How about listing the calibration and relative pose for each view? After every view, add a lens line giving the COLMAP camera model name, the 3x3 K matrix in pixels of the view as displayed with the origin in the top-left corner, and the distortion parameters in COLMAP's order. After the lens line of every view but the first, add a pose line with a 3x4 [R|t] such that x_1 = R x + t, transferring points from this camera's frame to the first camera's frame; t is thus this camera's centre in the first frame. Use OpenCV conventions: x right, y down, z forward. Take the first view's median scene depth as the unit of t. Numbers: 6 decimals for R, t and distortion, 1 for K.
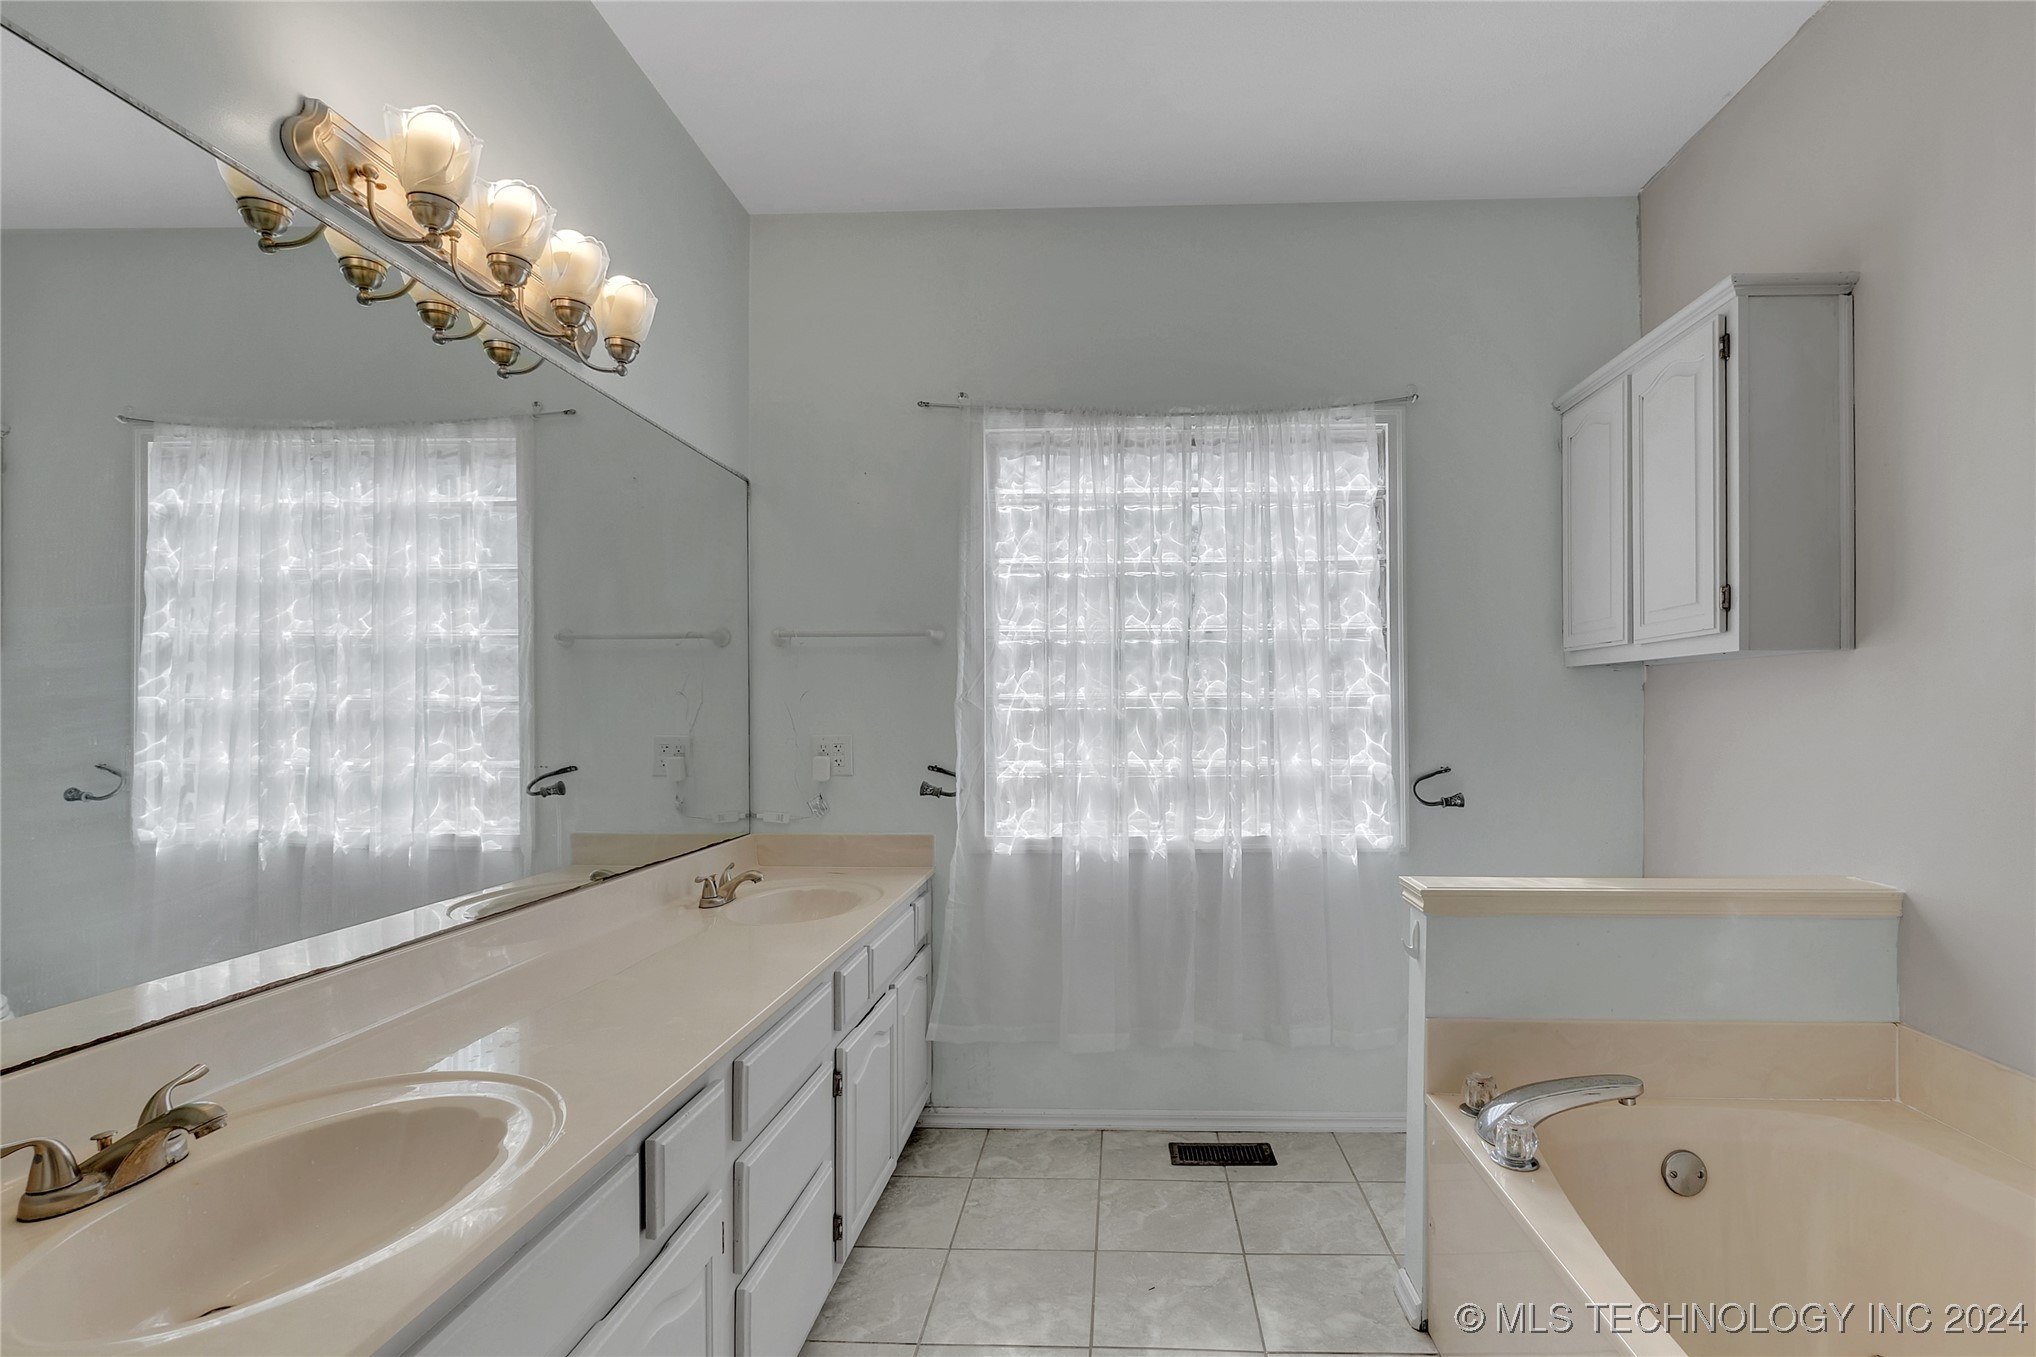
lens RADIAL K [[990.1, 0, 1082.6], [0, 990.1, 723.6], [0, 0, 1]] dist [-0.002108, -0.000381]
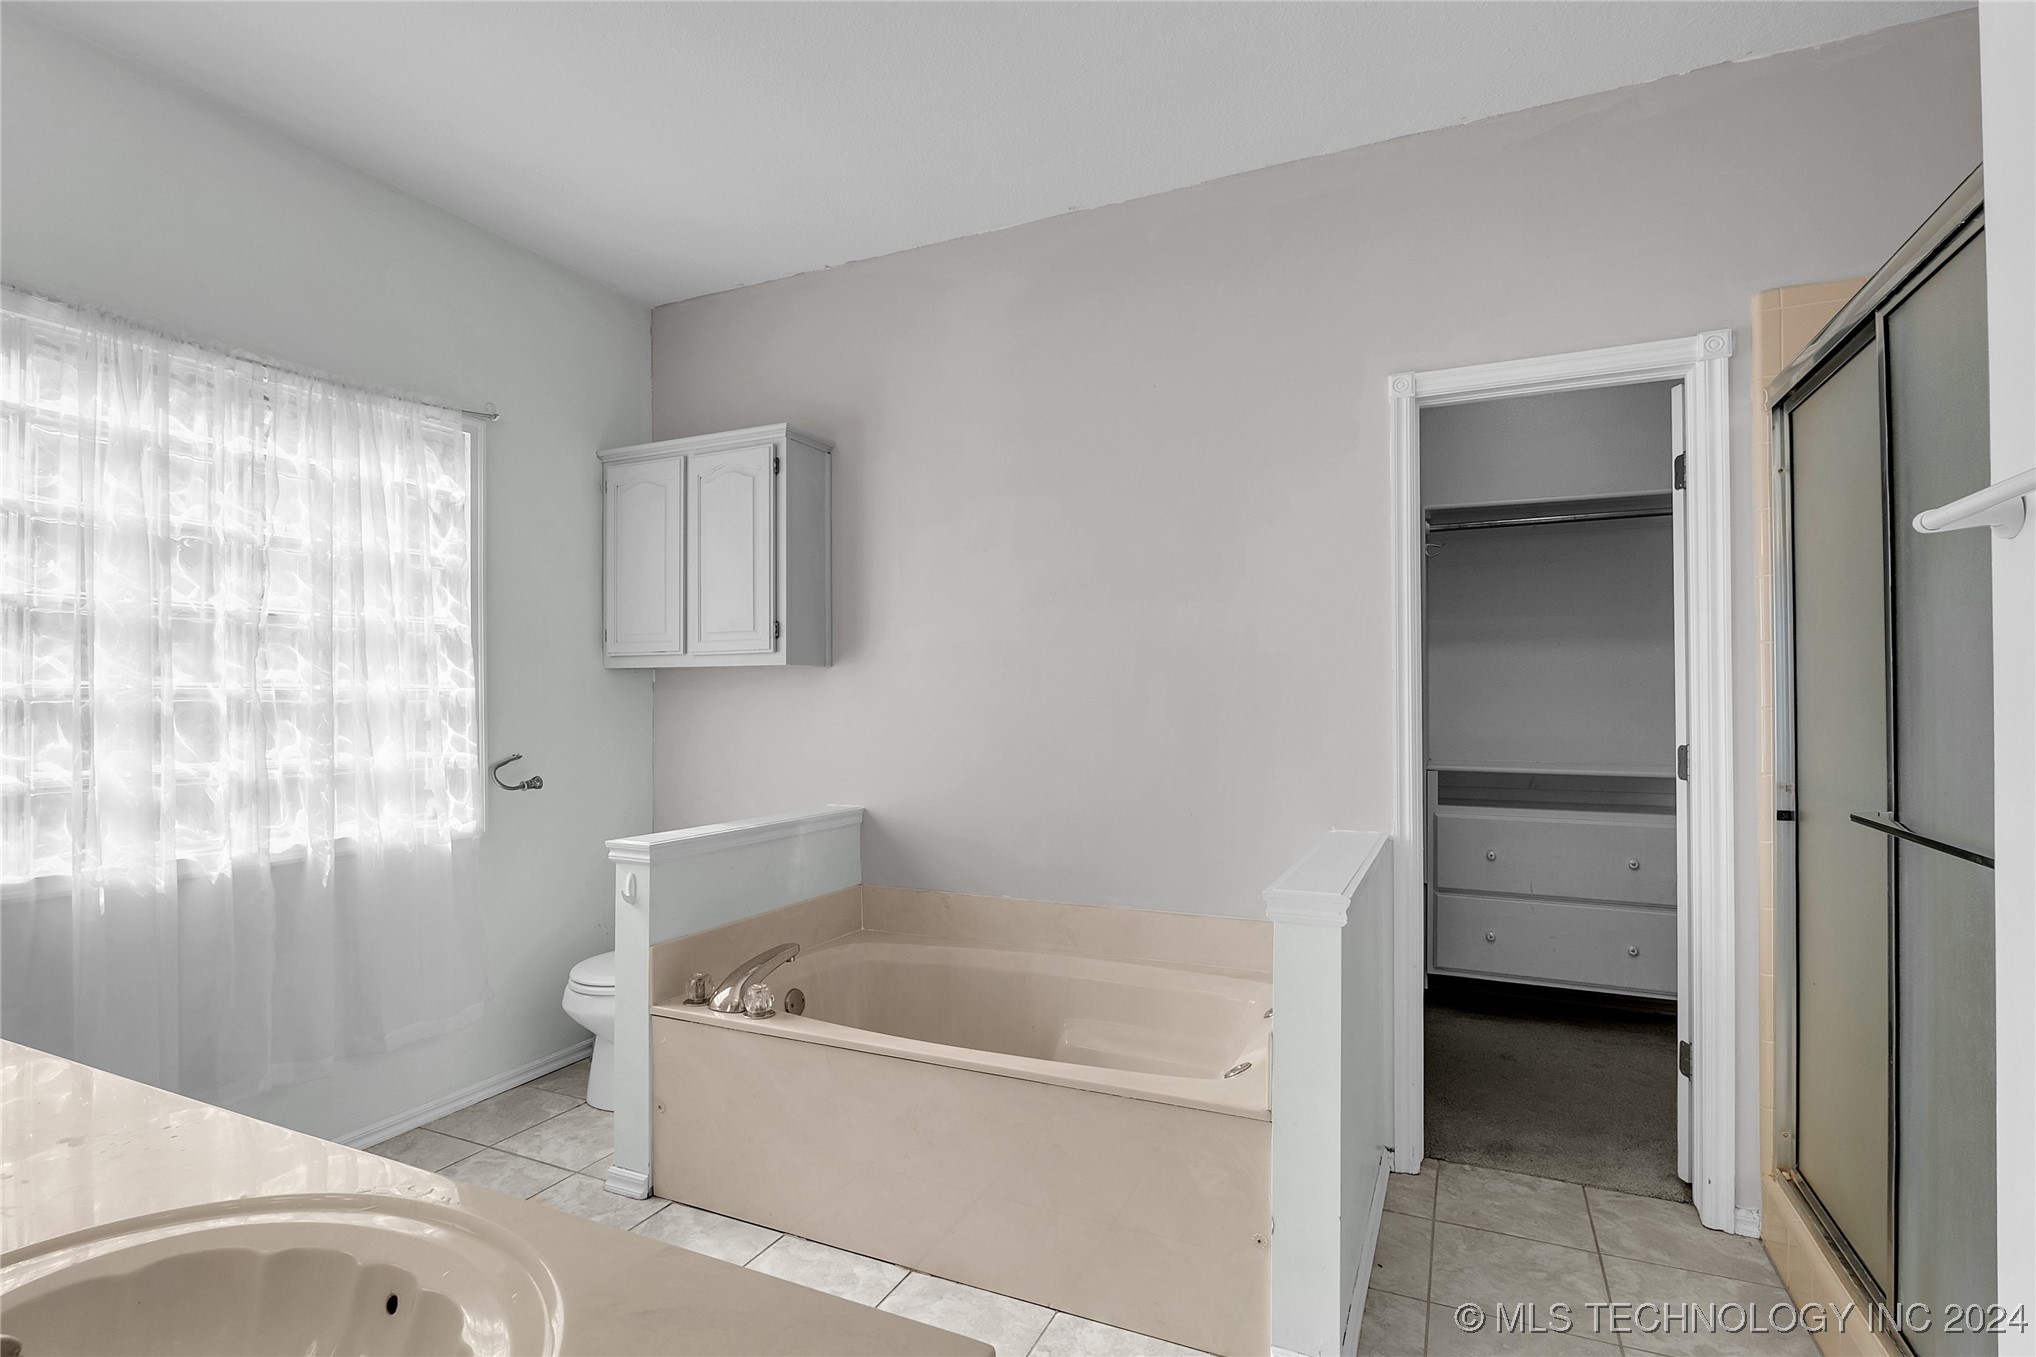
lens RADIAL K [[961.6, 0, 1026.4], [0, 961.6, 692.7], [0, 0, 1]] dist [-0.010727, -0.000101]
pose [[0.376184, 0.008733, 0.926504, -0.419102], [0.011836, 0.999829, -0.014230, -0.003011], [-0.926470, 0.016319, 0.376016, 0.063609]]
